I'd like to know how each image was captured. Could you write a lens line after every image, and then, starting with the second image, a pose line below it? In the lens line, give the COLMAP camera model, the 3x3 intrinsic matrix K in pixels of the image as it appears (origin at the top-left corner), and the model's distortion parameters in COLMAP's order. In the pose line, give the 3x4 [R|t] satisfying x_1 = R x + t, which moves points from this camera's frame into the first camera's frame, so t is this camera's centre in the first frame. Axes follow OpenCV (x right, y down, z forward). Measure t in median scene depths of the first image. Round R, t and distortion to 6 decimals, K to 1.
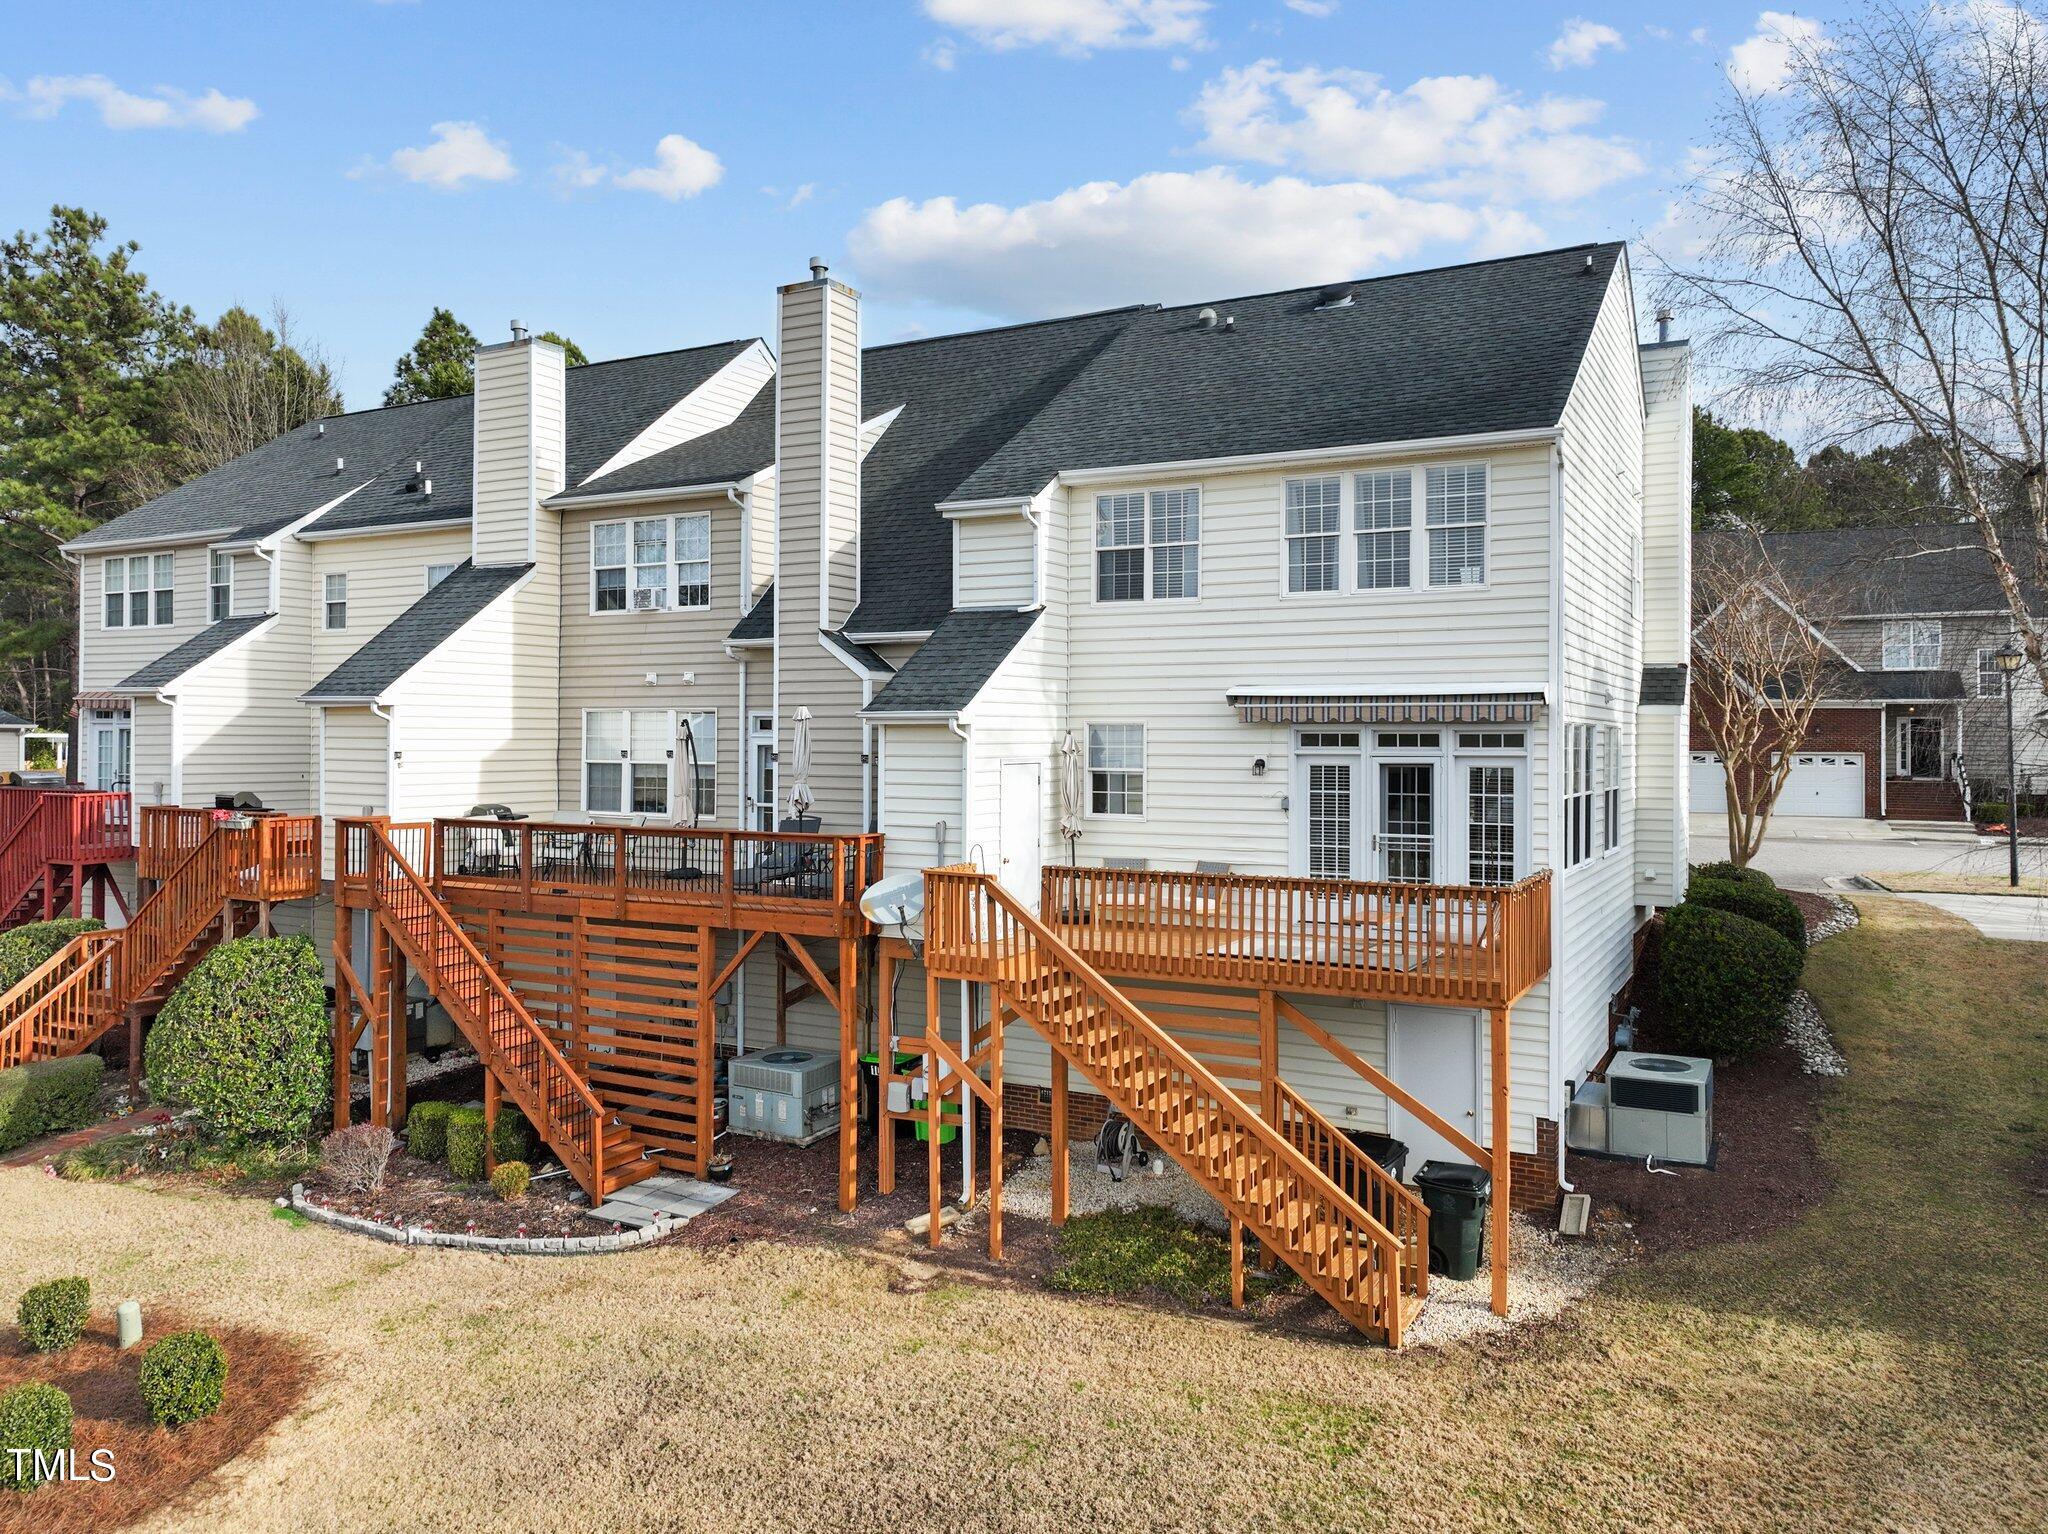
lens RADIAL K [[1419.0, 0, 1024.0], [0, 1419.0, 767.0], [0, 0, 1]] dist [-0.009519, -0.002774]
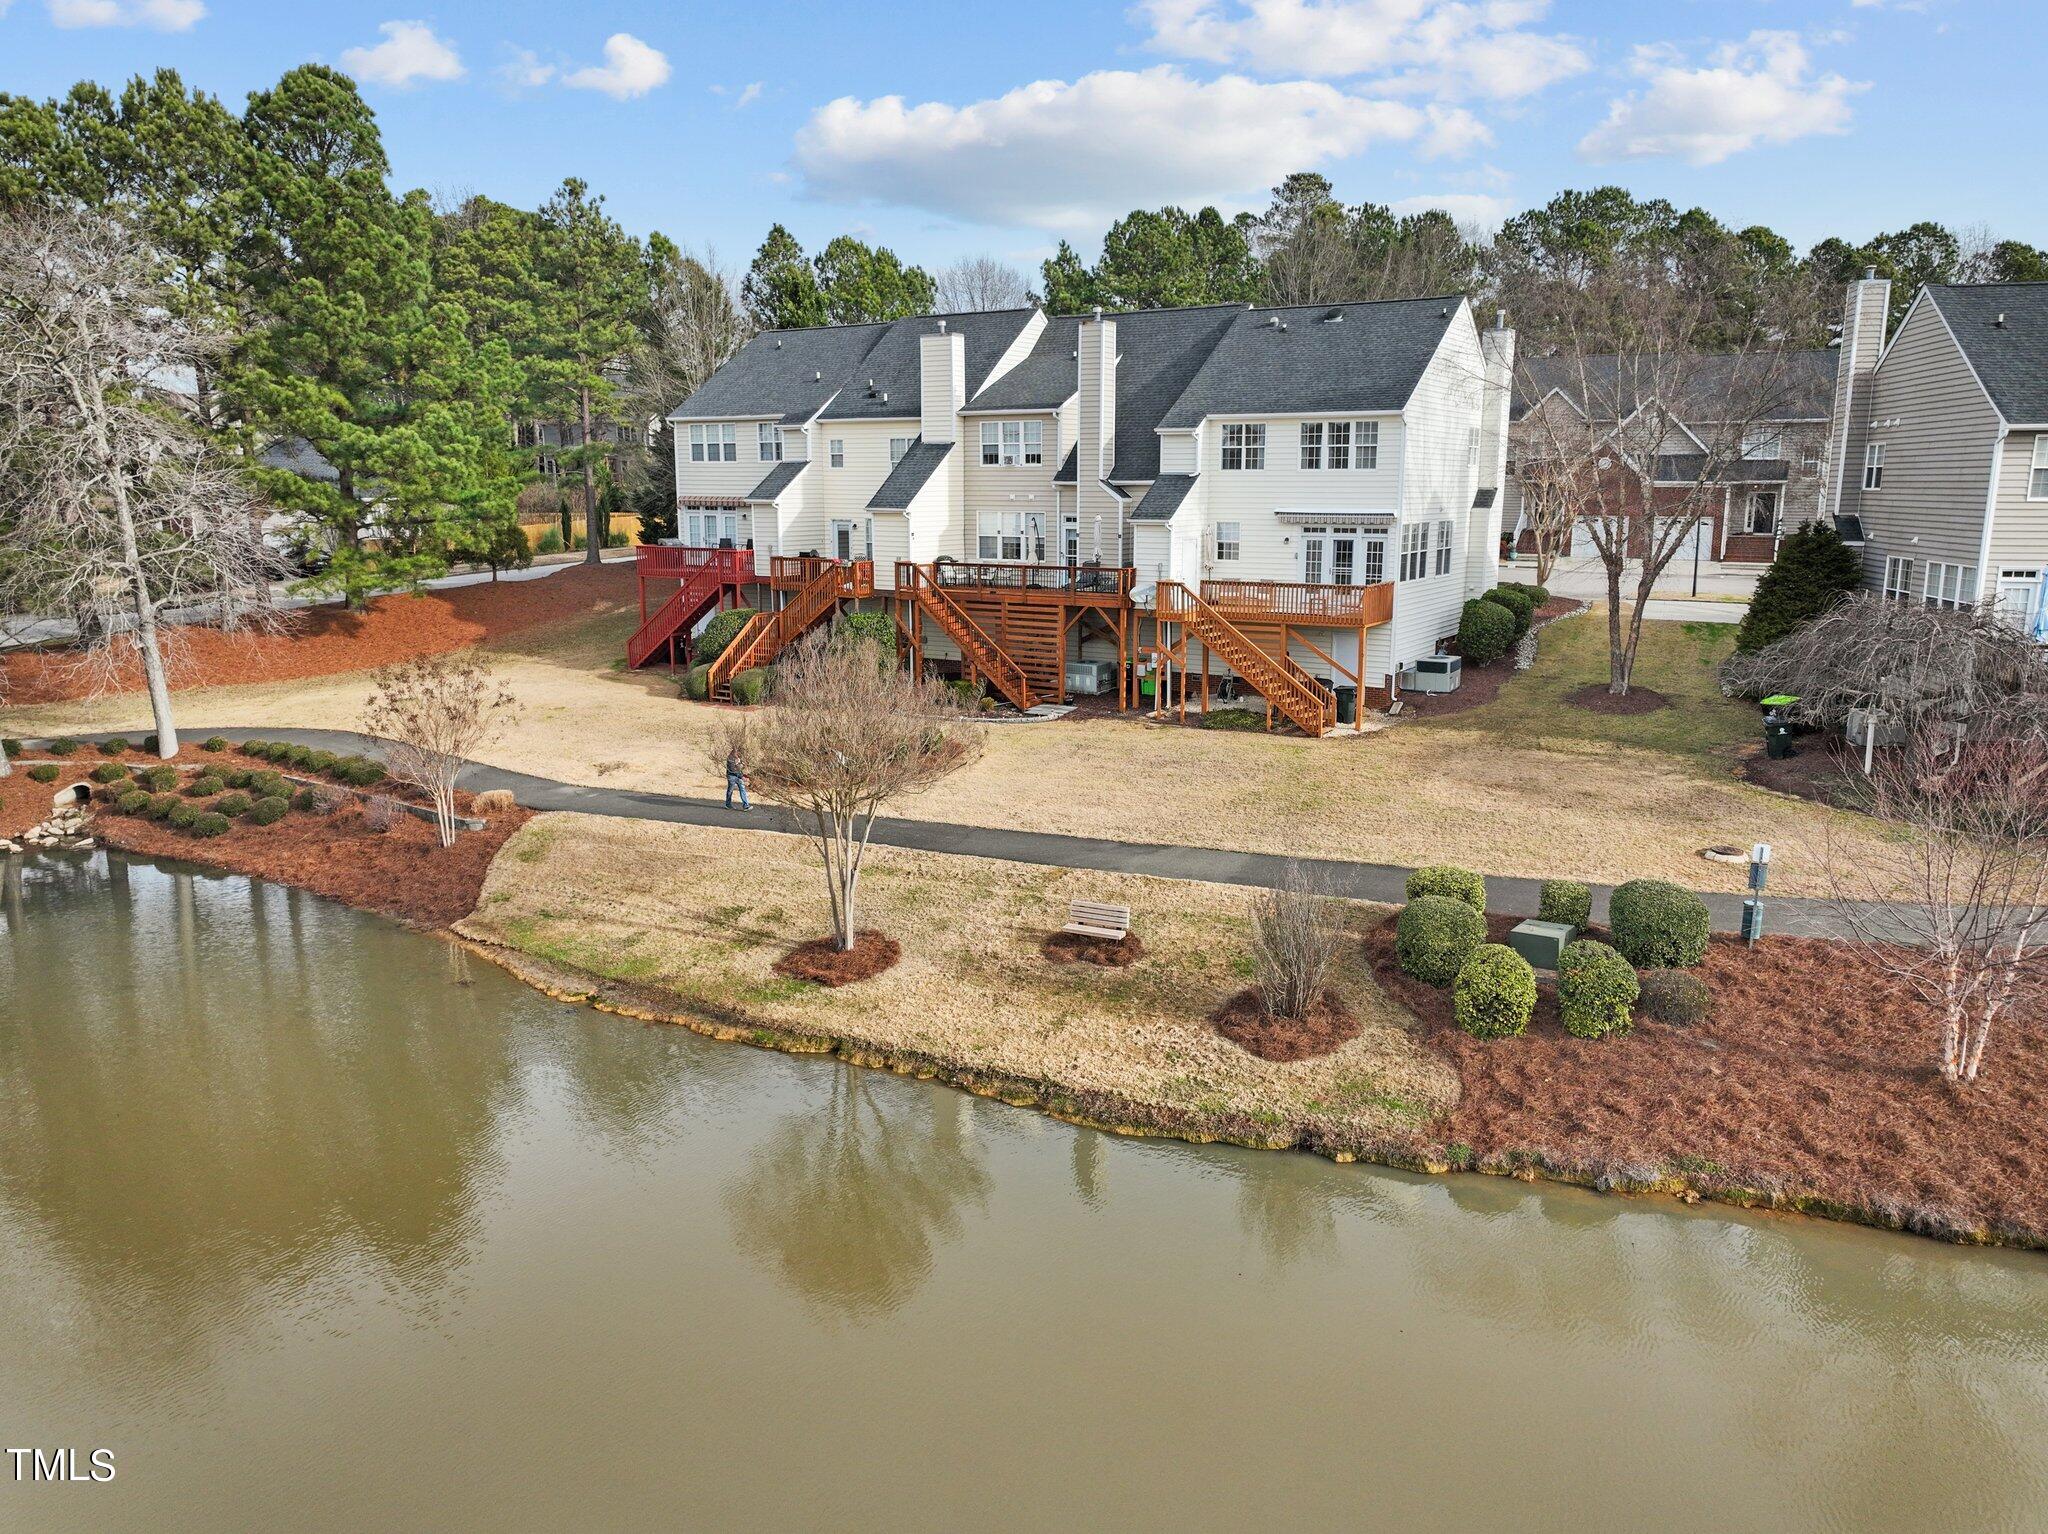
lens RADIAL K [[1408.9, 0, 1024.0], [0, 1408.9, 767.0], [0, 0, 1]] dist [0.003827, 0.002906]
pose [[0.998420, 0.007334, -0.055705, -0.149923], [0.002790, 0.983749, 0.179525, -0.053440], [0.056117, -0.179397, 0.982175, -1.490256]]
